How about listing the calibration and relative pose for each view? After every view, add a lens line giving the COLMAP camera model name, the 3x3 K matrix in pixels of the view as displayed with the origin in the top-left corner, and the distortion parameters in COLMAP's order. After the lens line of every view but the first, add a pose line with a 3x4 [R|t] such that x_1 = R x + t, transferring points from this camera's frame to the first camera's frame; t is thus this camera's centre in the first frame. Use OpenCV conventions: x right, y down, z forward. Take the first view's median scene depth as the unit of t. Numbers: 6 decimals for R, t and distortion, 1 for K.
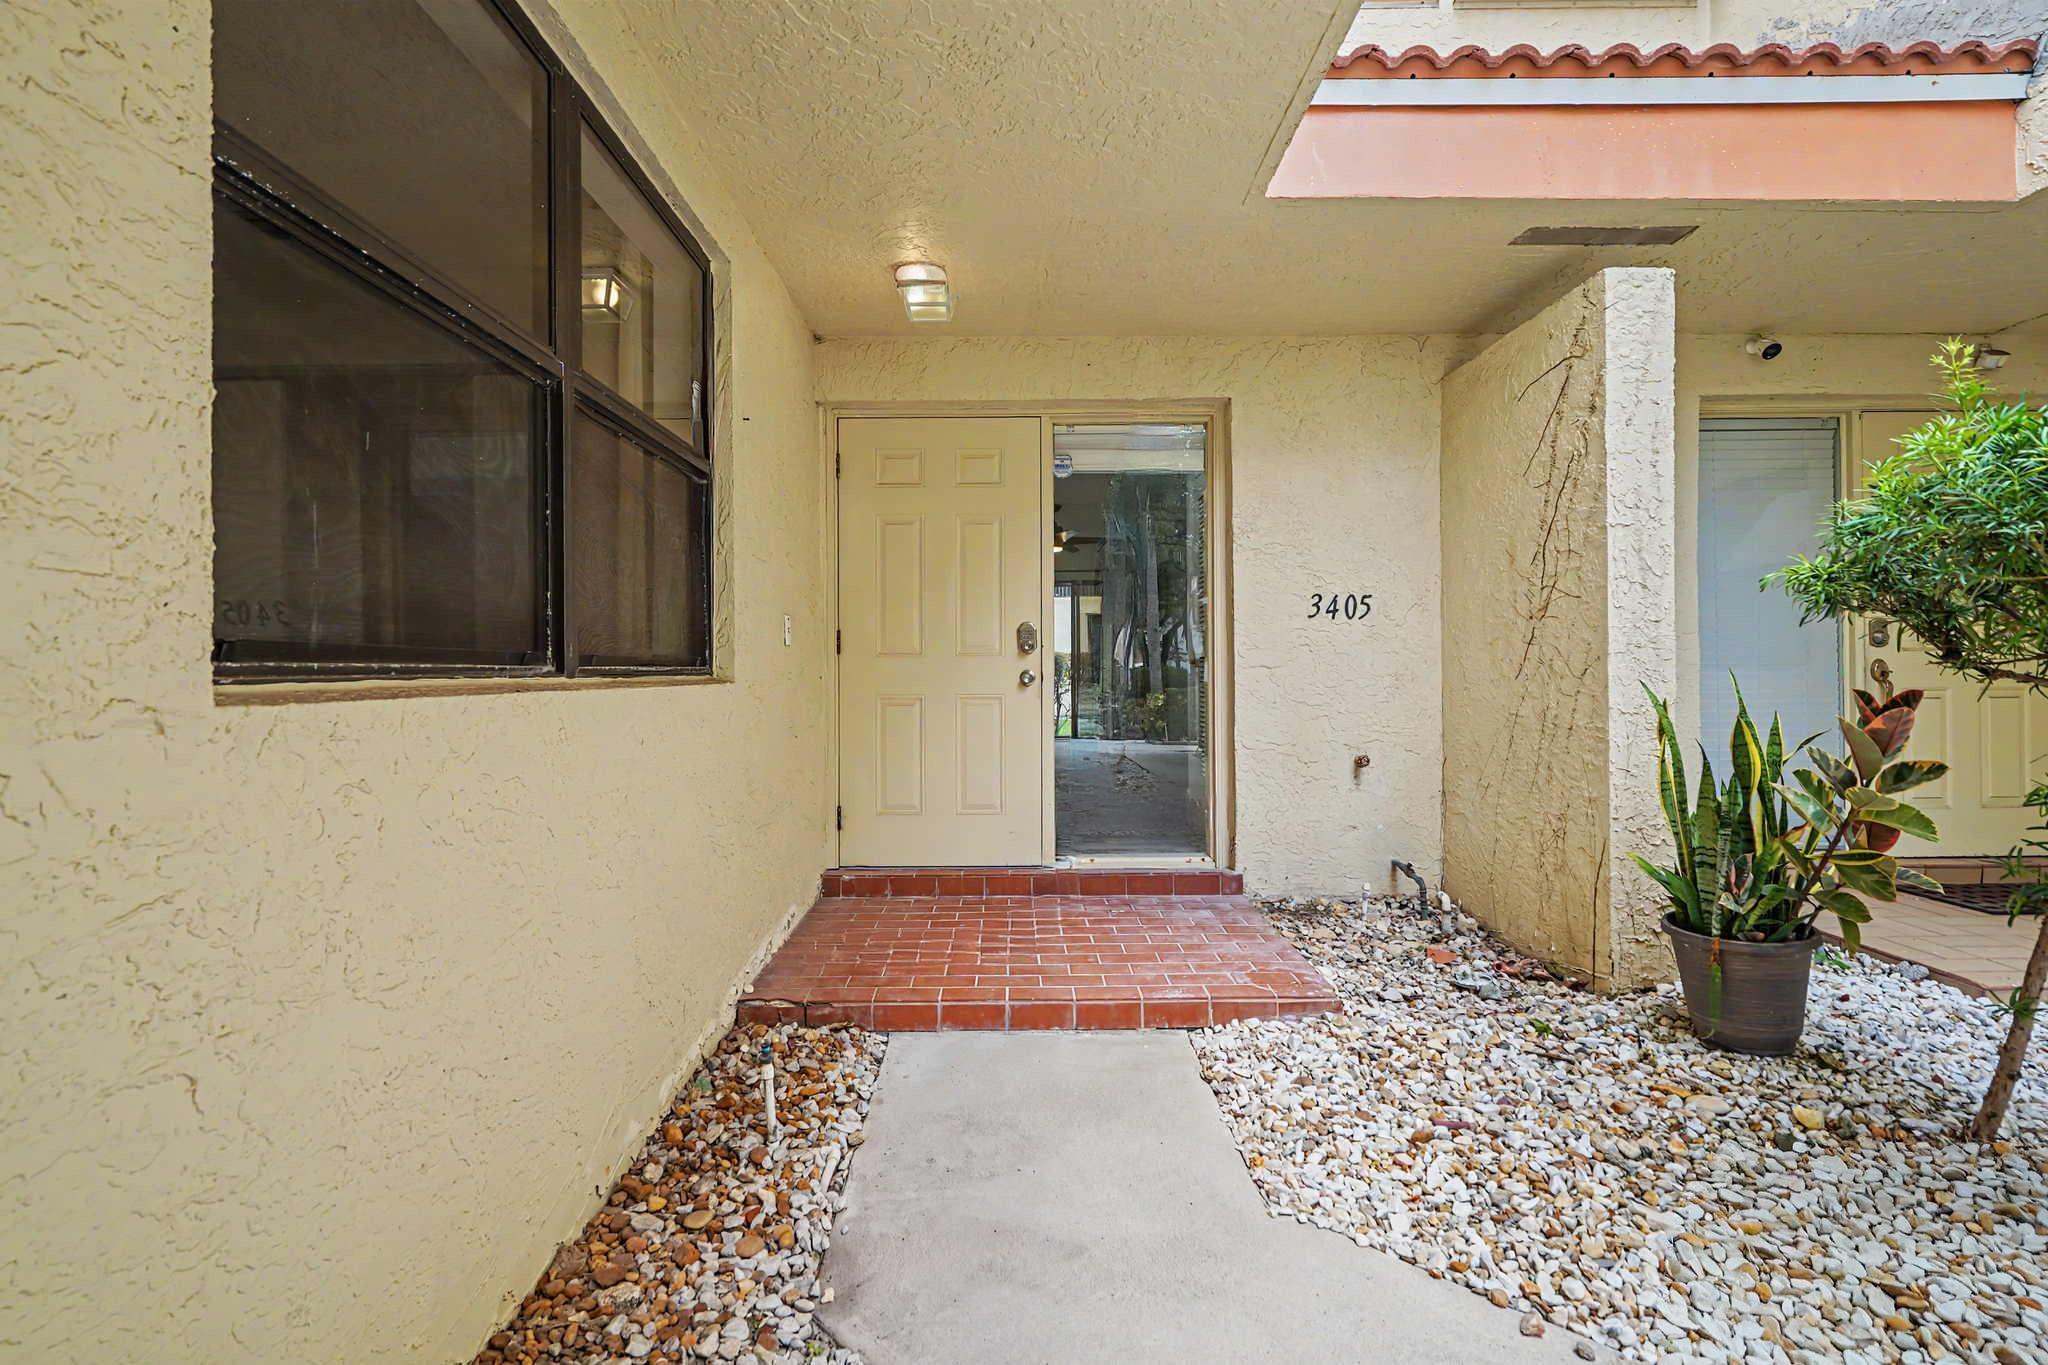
lens RADIAL K [[955.4, 0, 985.4], [0, 955.4, 667.5], [0, 0, 1]] dist [-0.003150, -0.000406]
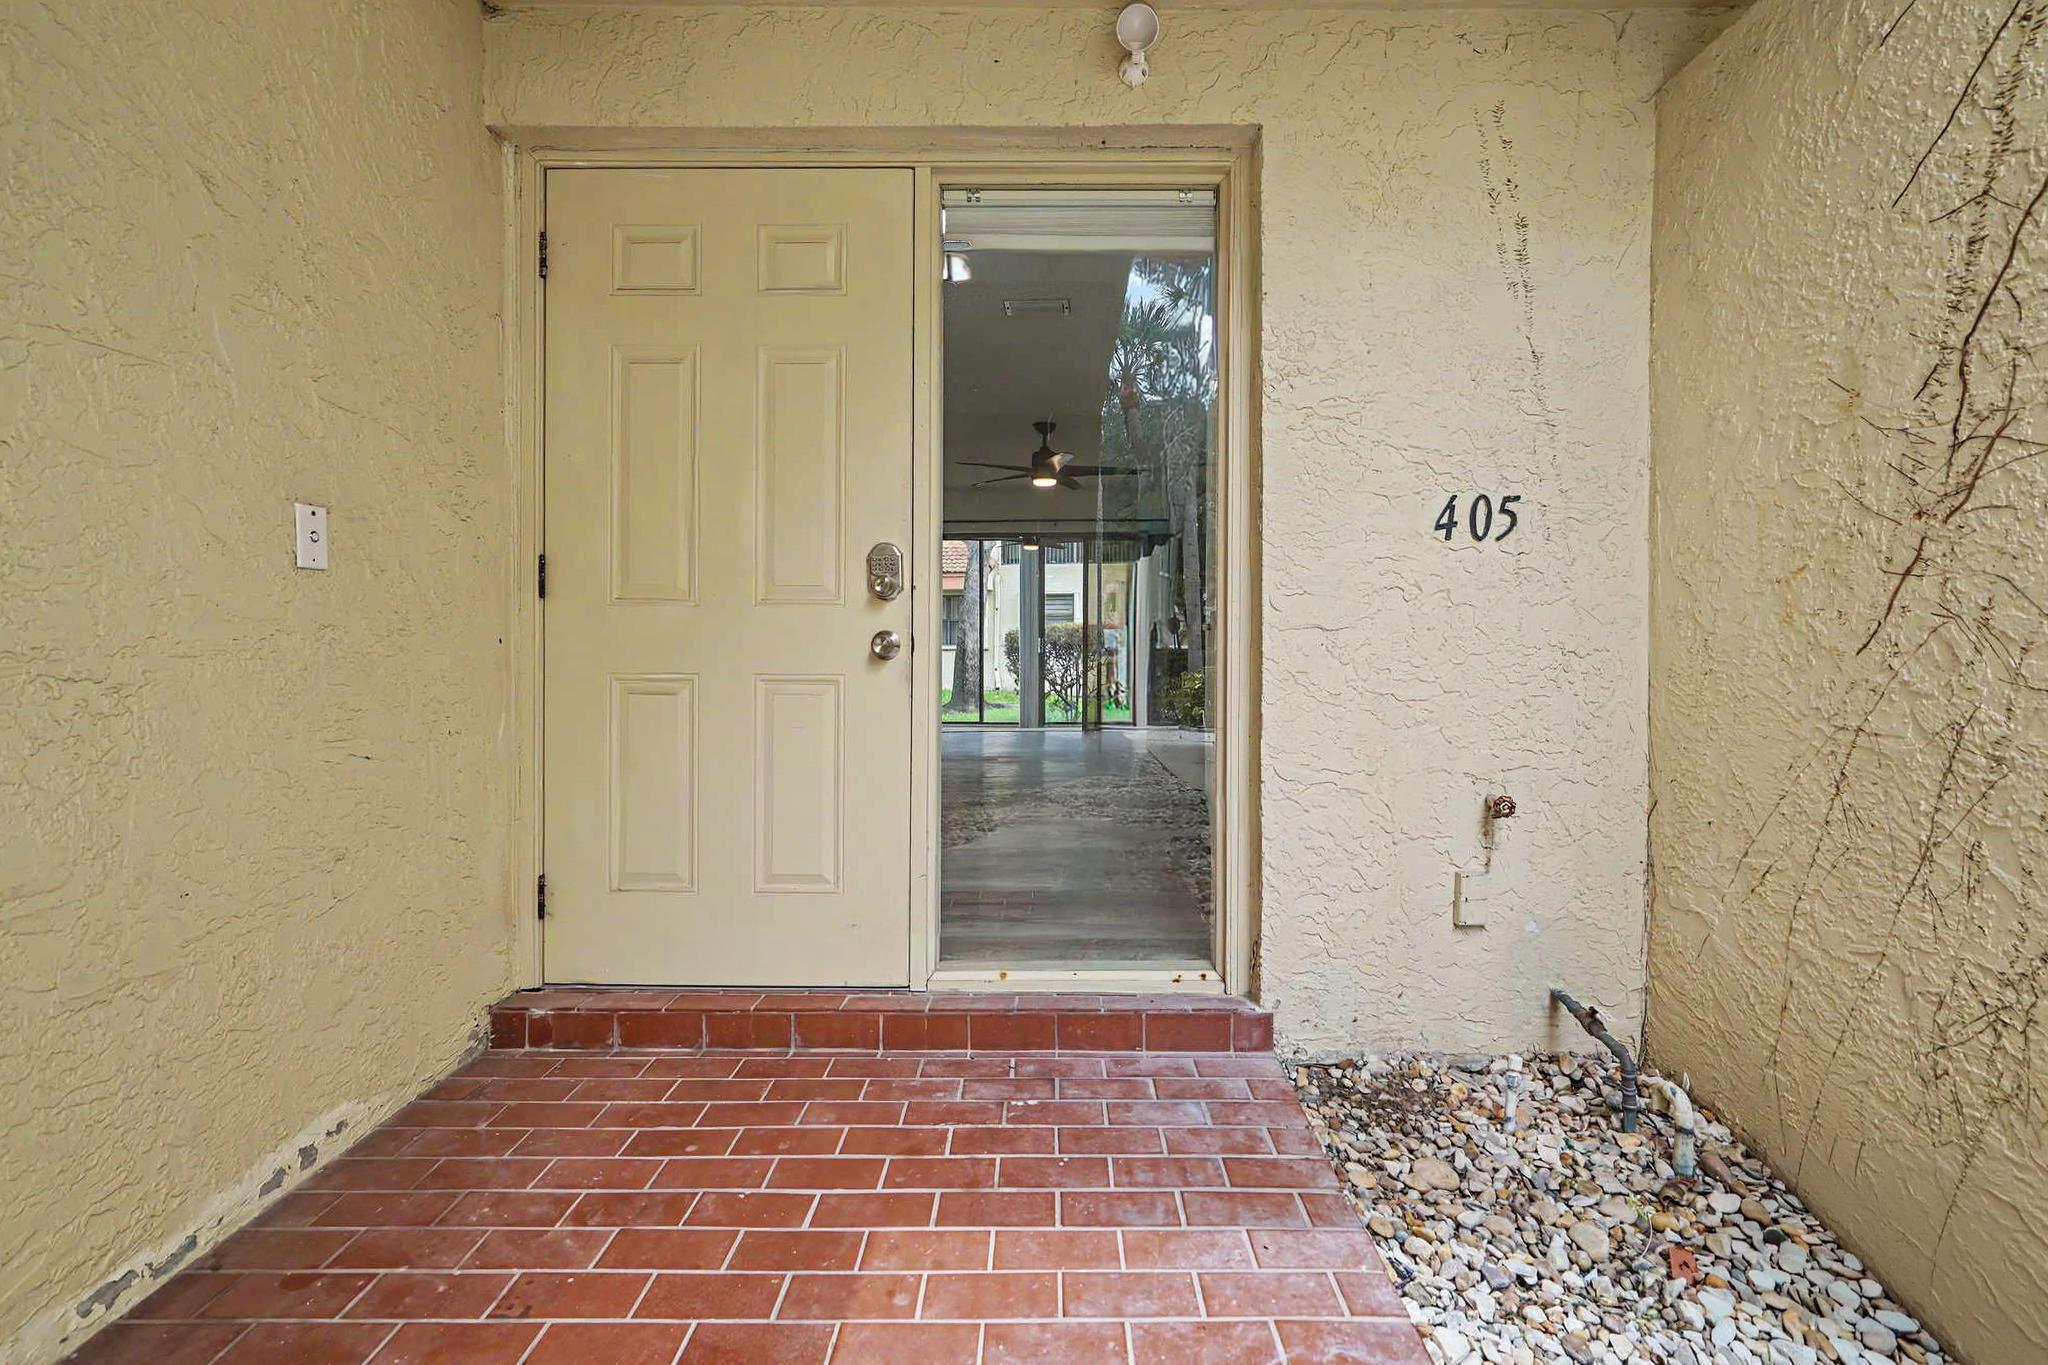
lens RADIAL K [[955.4, 0, 1040.5], [0, 955.4, 654.5], [0, 0, 1]] dist [-0.003150, -0.000406]
pose [[0.999959, 0.008976, -0.001443, 0.143896], [-0.008960, 0.999900, 0.010950, 0.010156], [0.001541, -0.010936, 0.999939, 0.486283]]
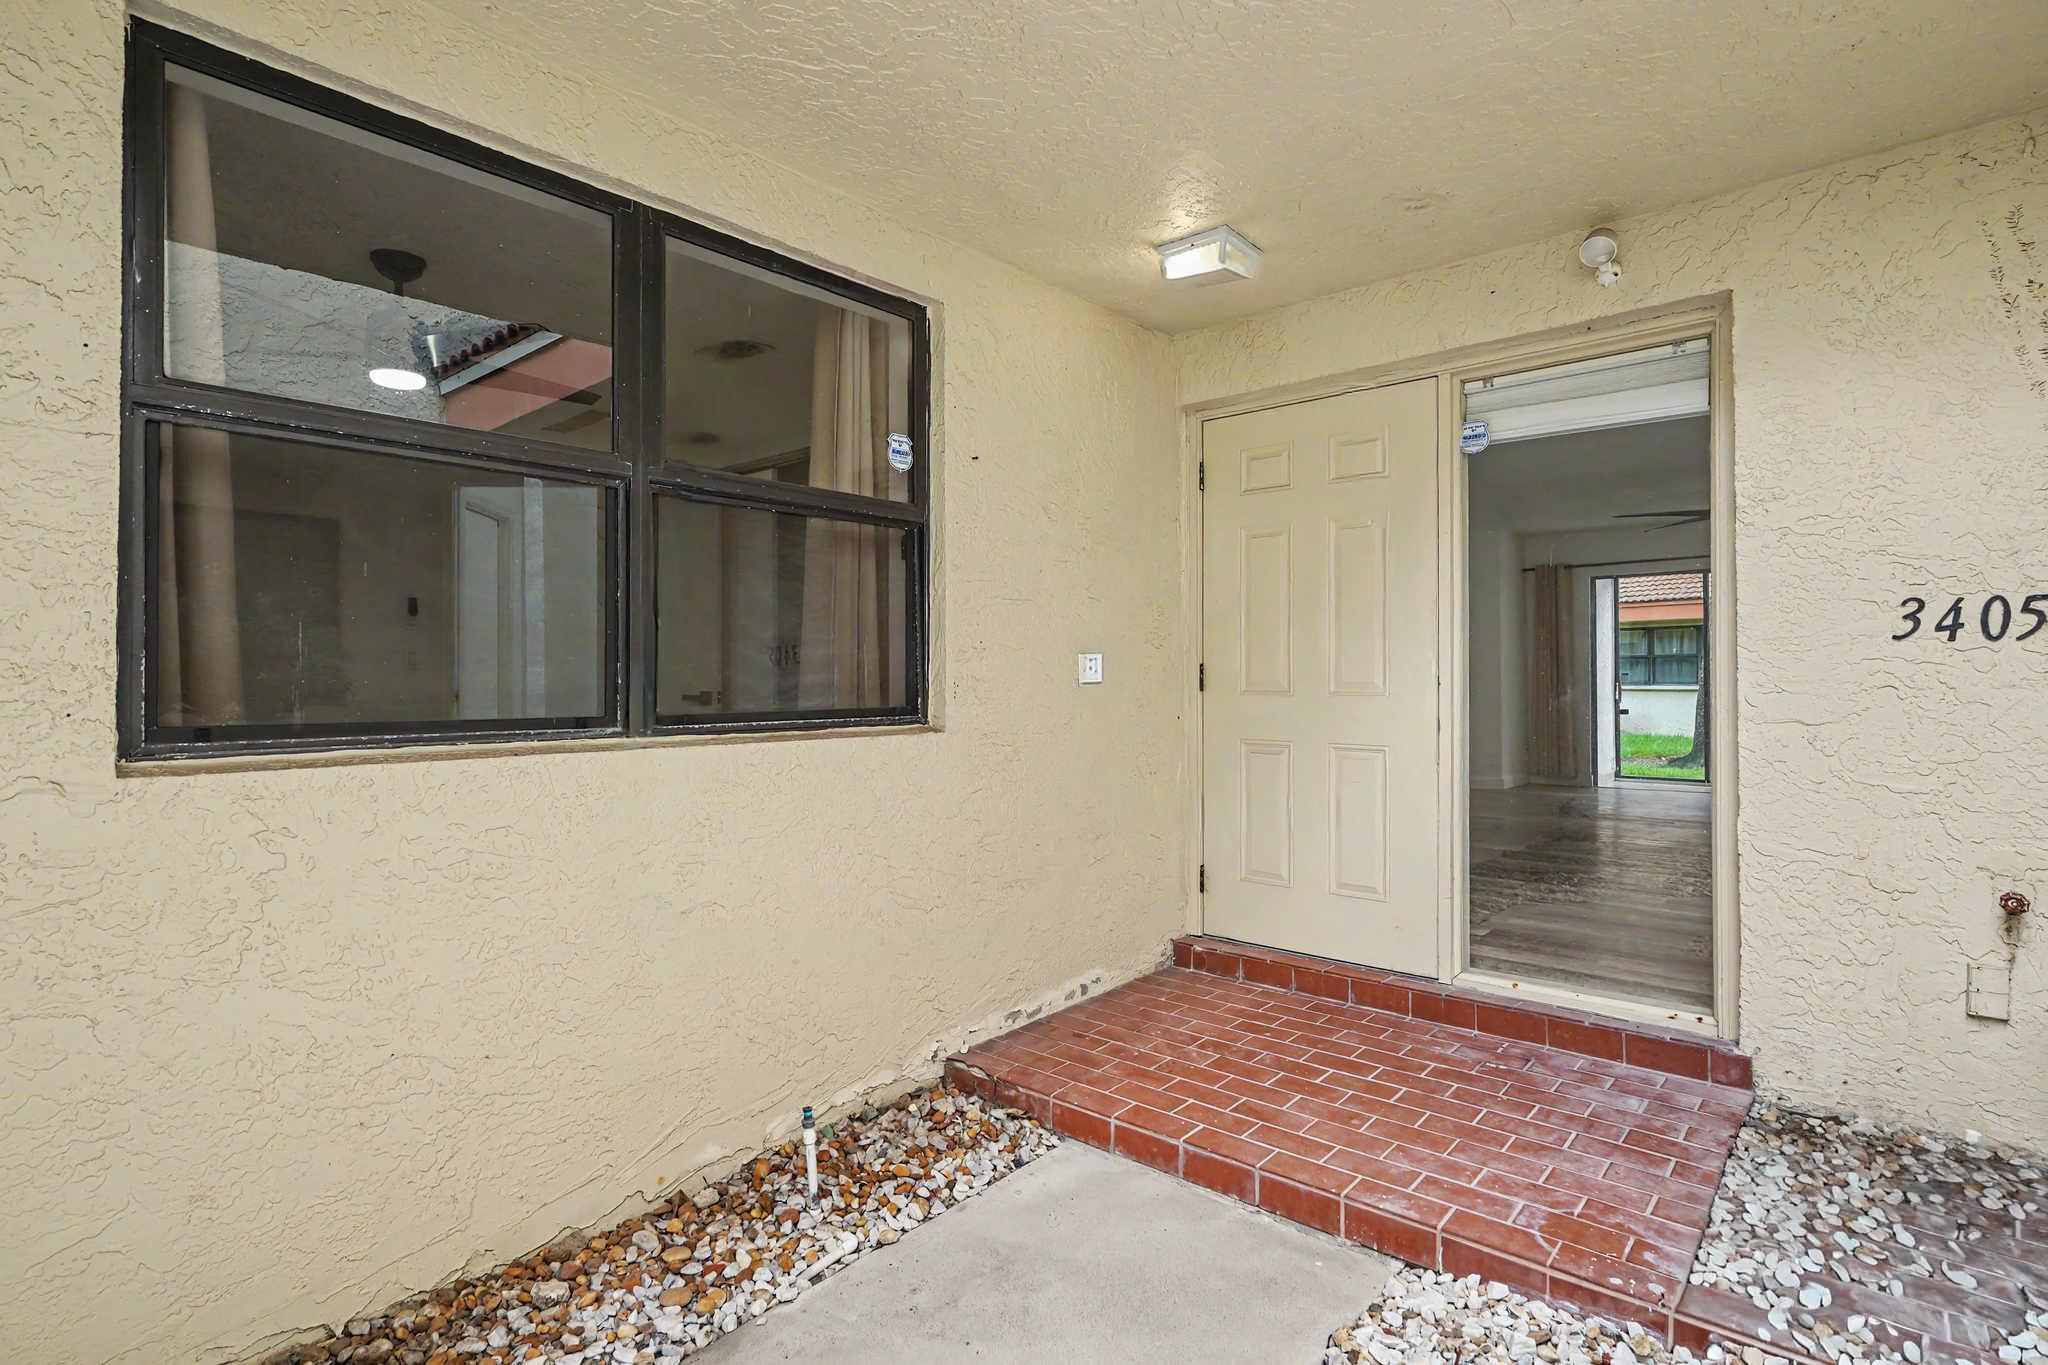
lens RADIAL K [[1027.4, 0, 1020.7], [0, 1027.4, 672.3], [0, 0, 1]] dist [-0.000612, -0.000536]
pose [[0.749139, 0.000590, -0.662413, 0.372022], [0.000945, 0.999998, 0.001960, -0.035893], [0.662412, -0.002095, 0.749136, 0.199088]]
